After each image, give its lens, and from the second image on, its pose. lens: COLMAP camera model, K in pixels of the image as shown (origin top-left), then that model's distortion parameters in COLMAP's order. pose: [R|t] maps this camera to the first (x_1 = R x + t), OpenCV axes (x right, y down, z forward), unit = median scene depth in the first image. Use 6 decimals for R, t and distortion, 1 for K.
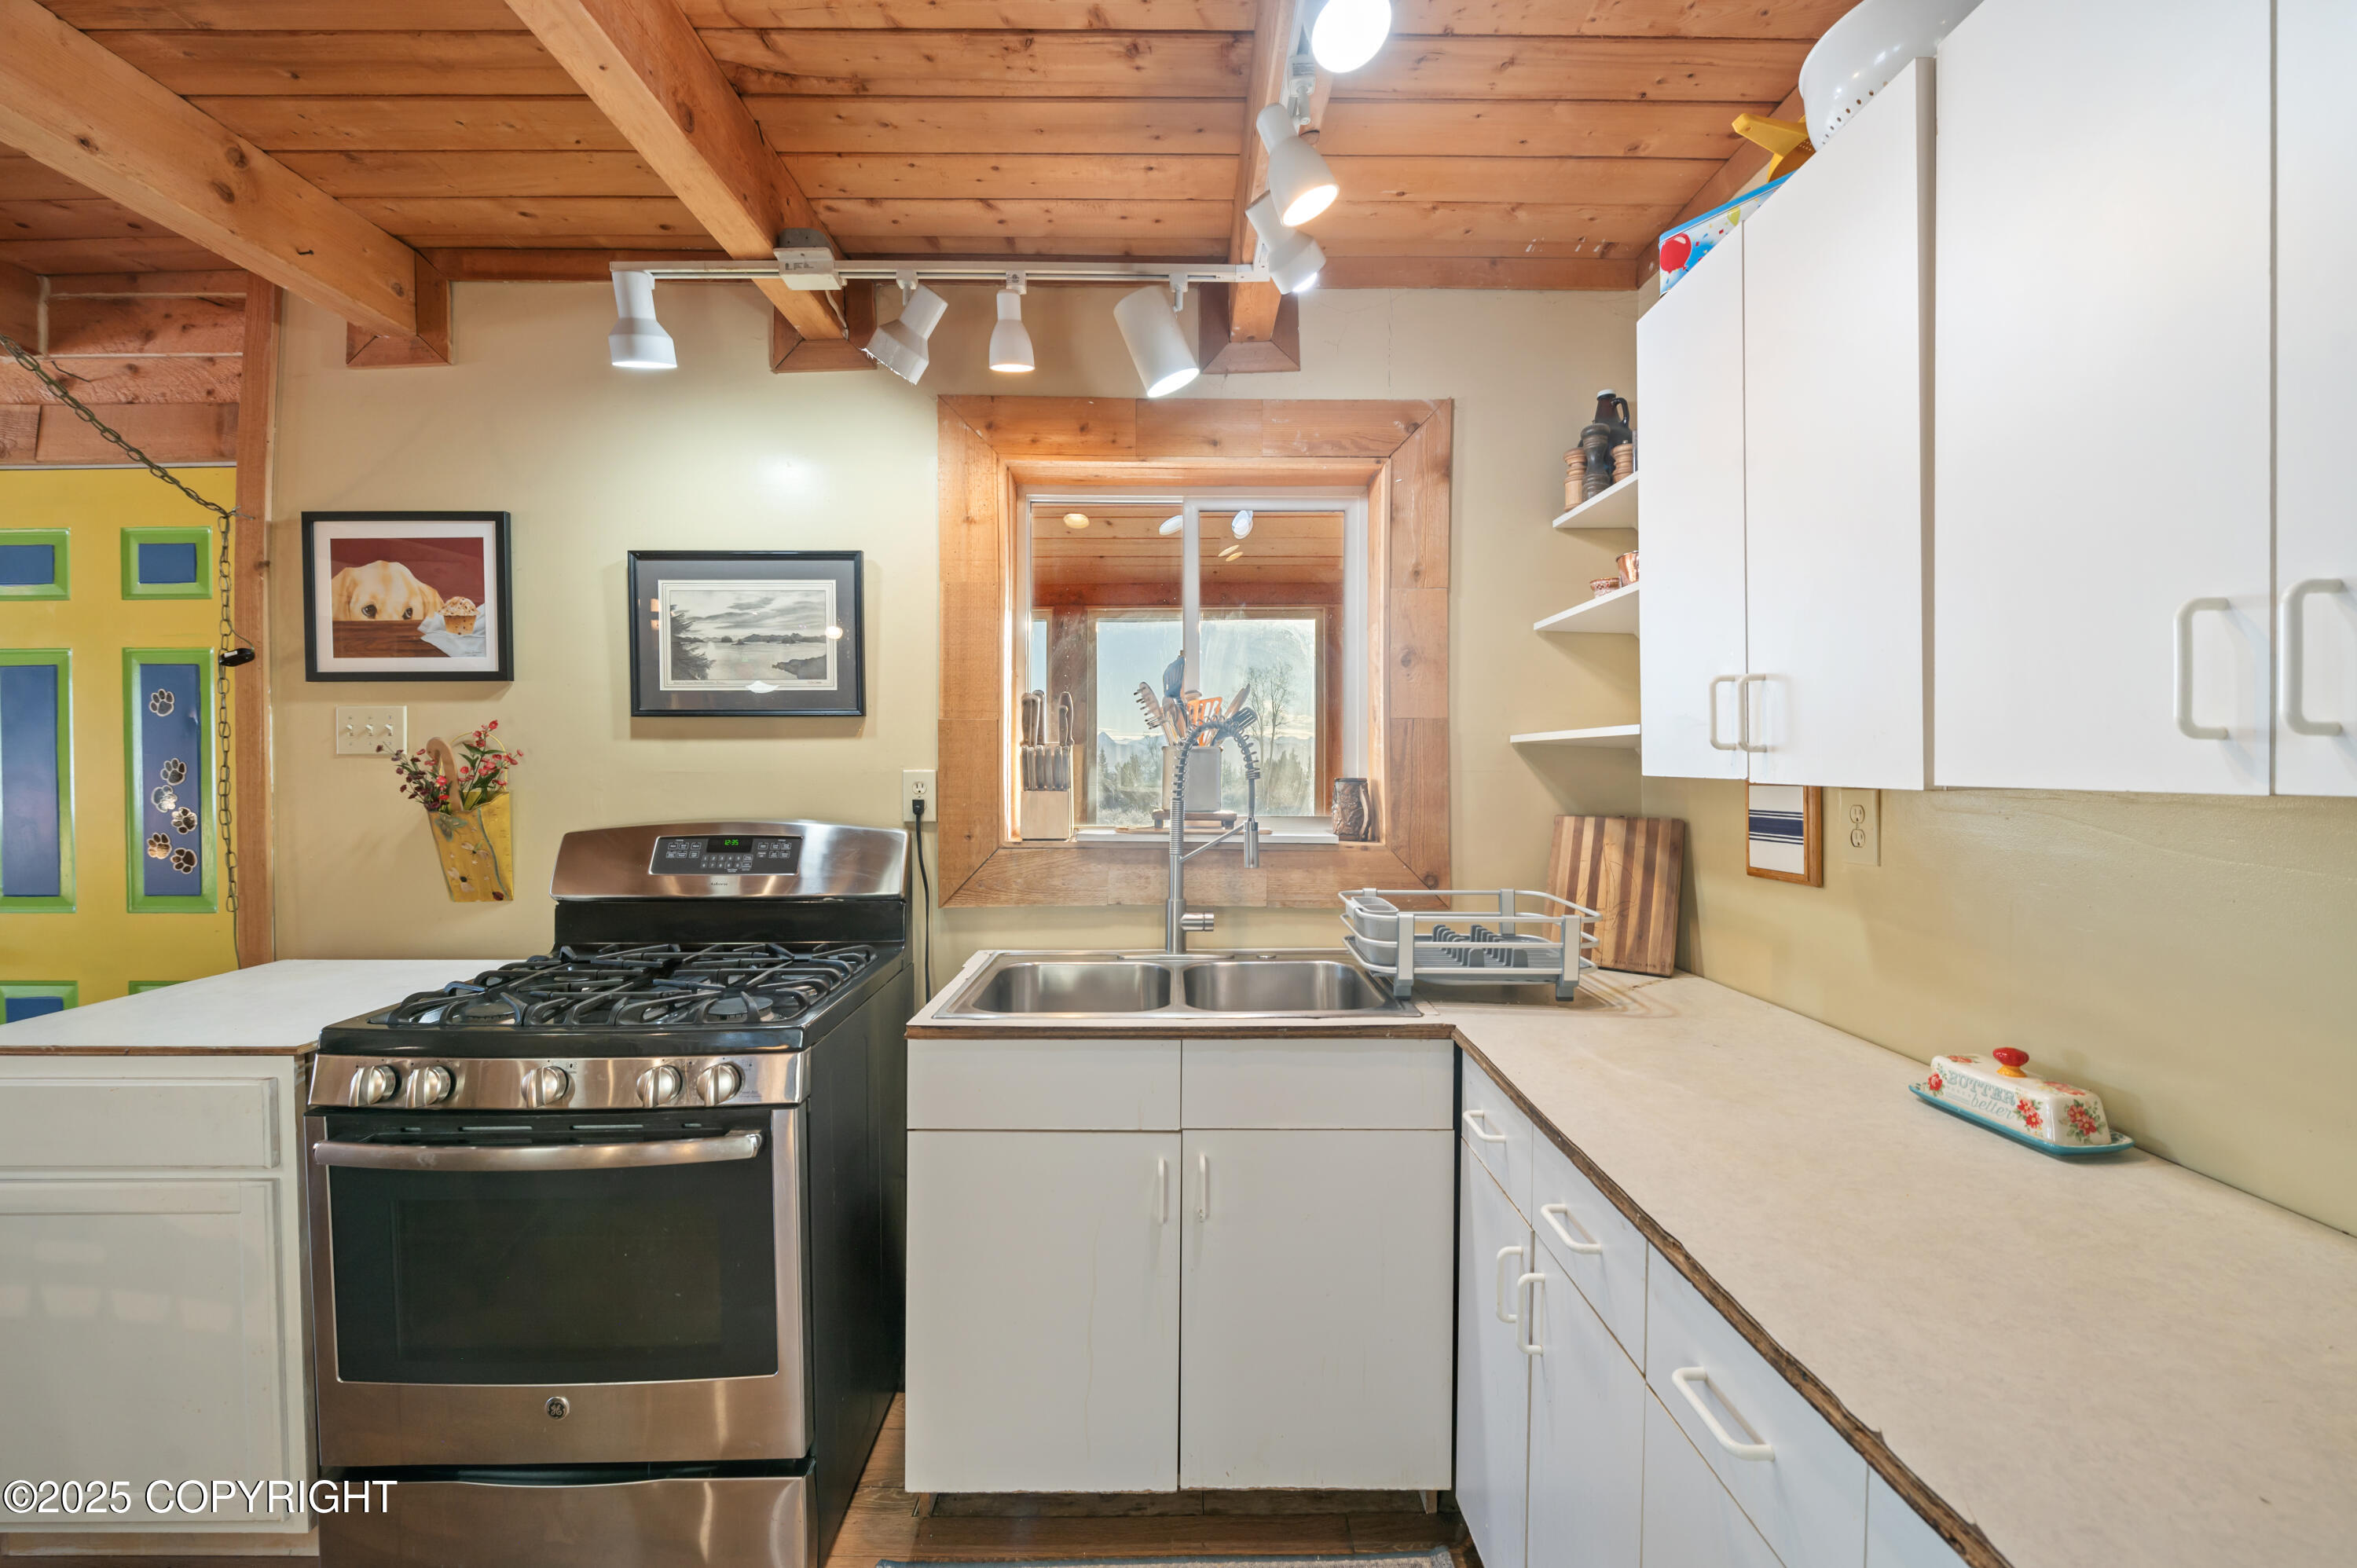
lens RADIAL K [[939.5, 0, 1178.7], [0, 939.5, 766.8], [0, 0, 1]] dist [-0.006002, -0.000992]
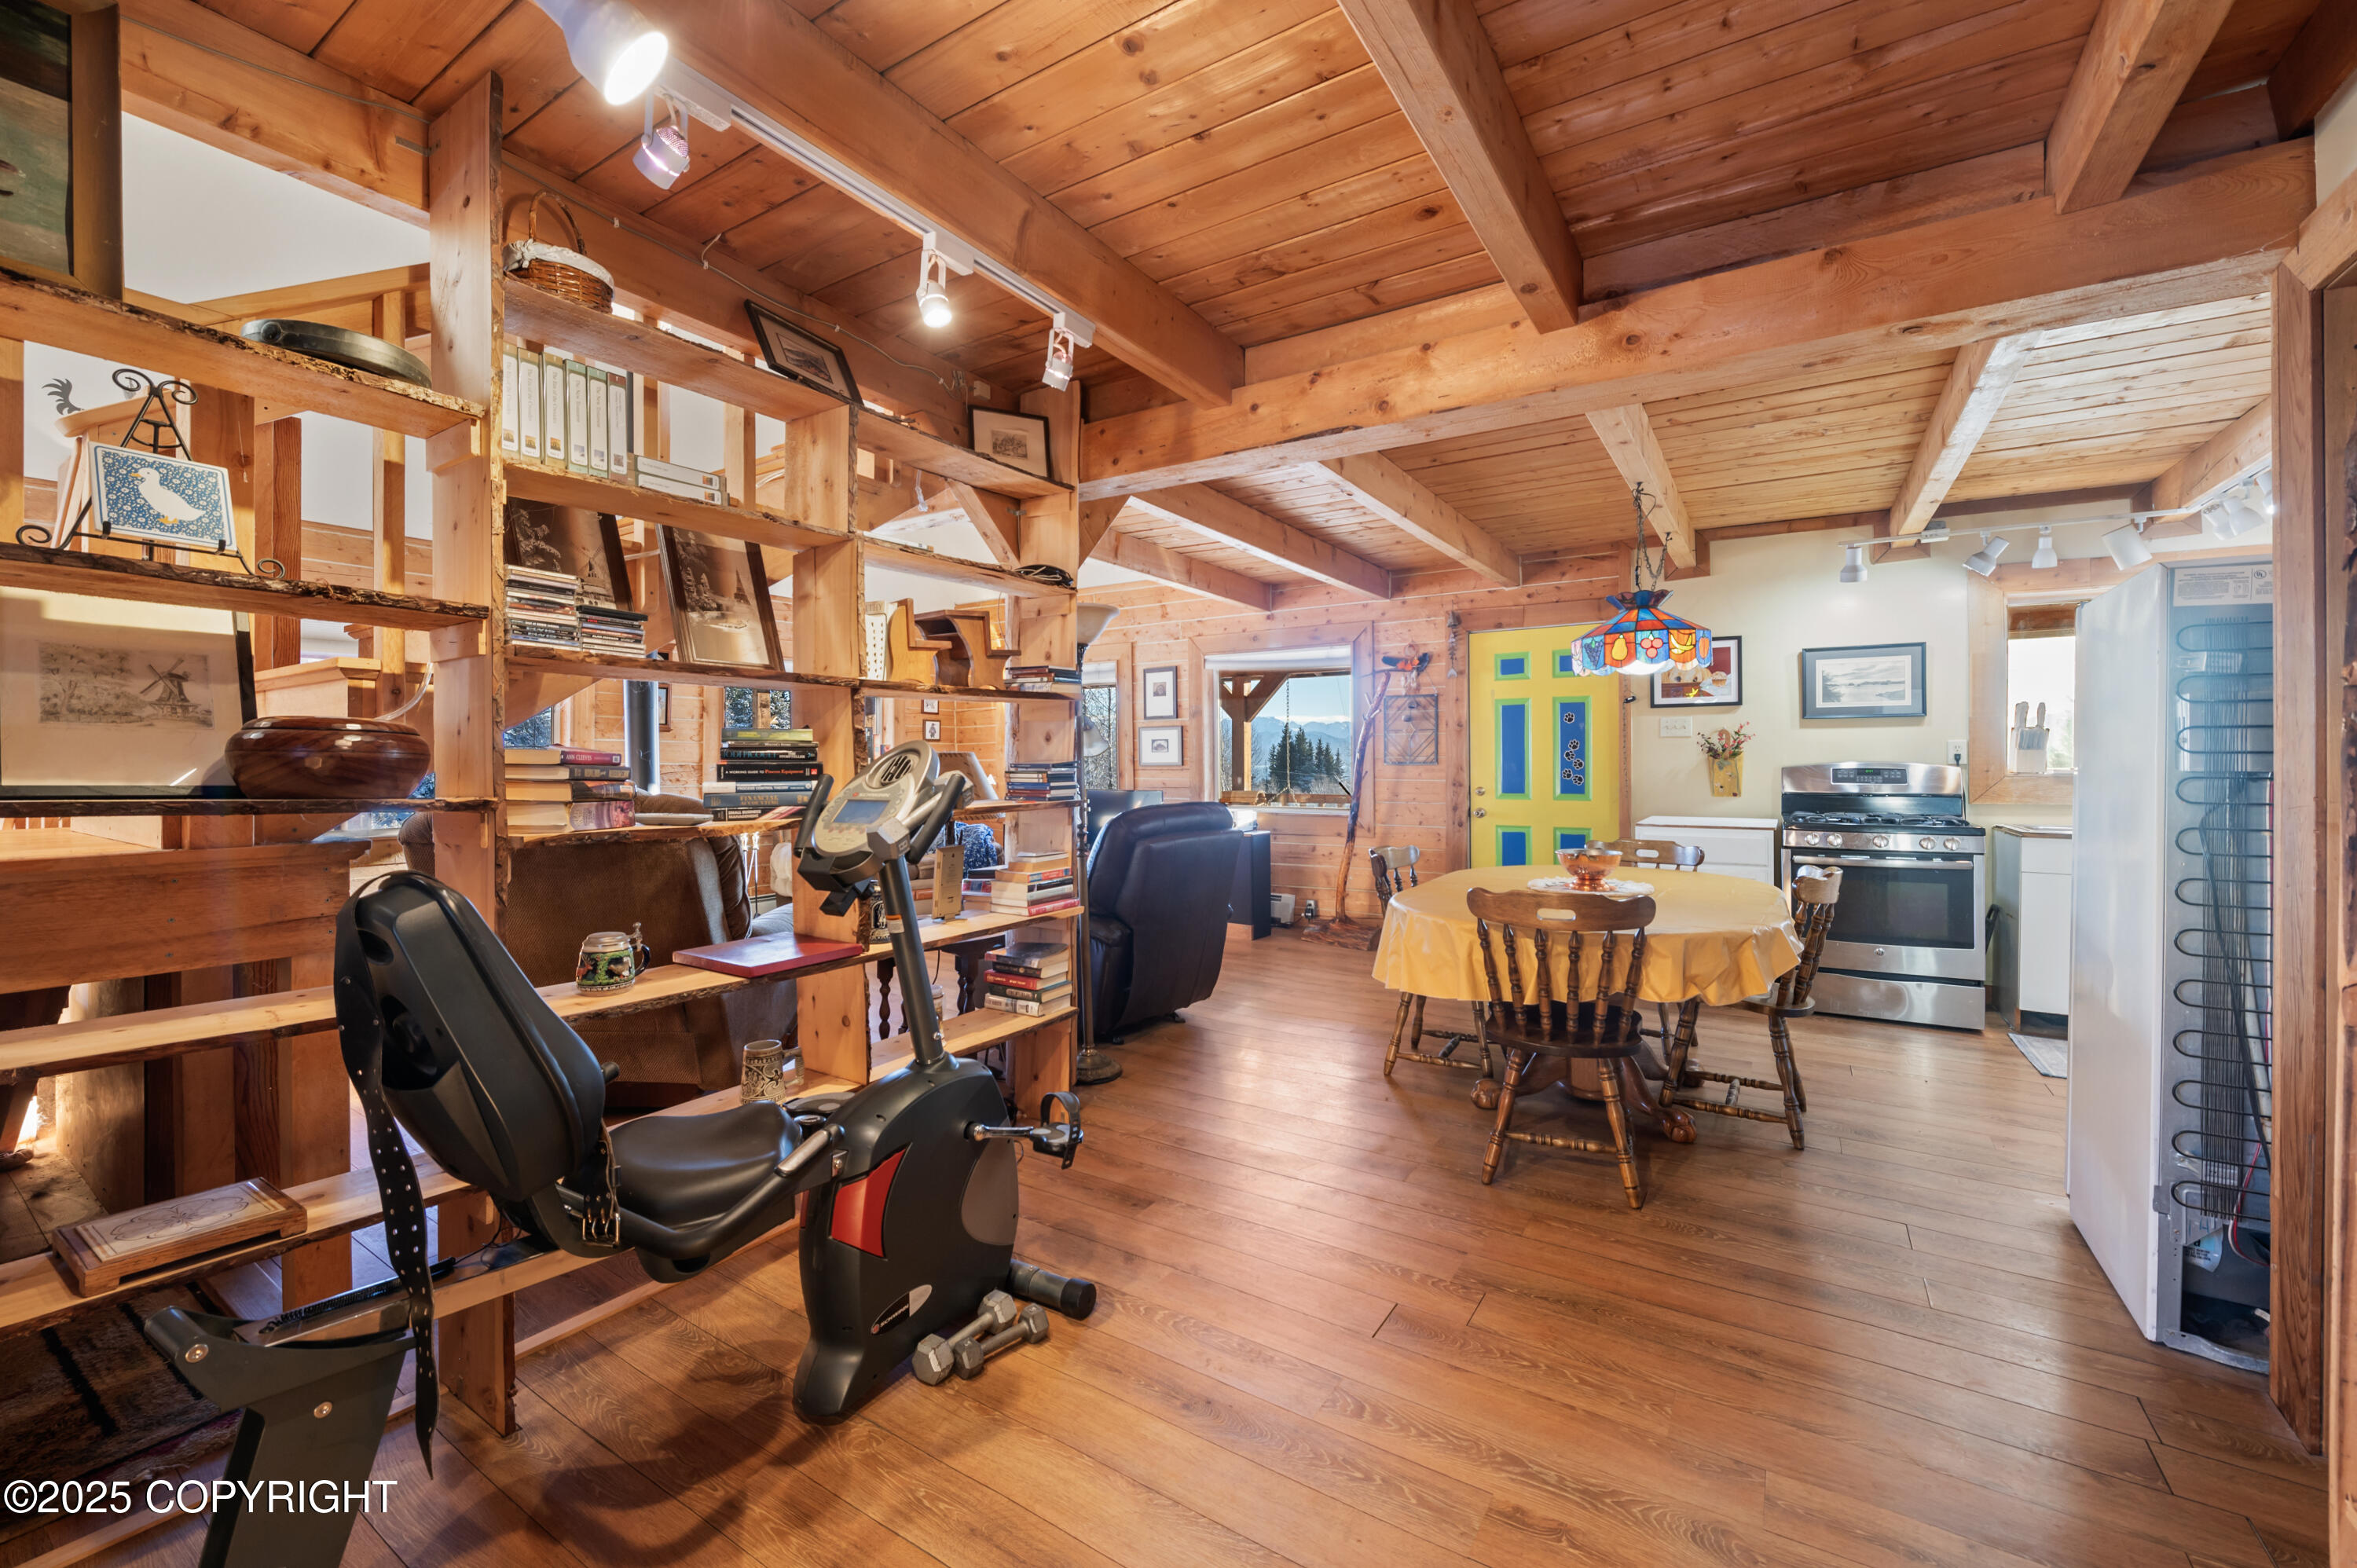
lens RADIAL K [[939.5, 0, 1183.9], [0, 939.5, 762.2], [0, 0, 1]] dist [-0.006002, -0.000992]
pose [[0.838790, 0.000660, -0.544455, -0.608455], [-0.002323, 0.999995, -0.002366, 0.064622], [0.544451, 0.003249, 0.838786, -1.822313]]
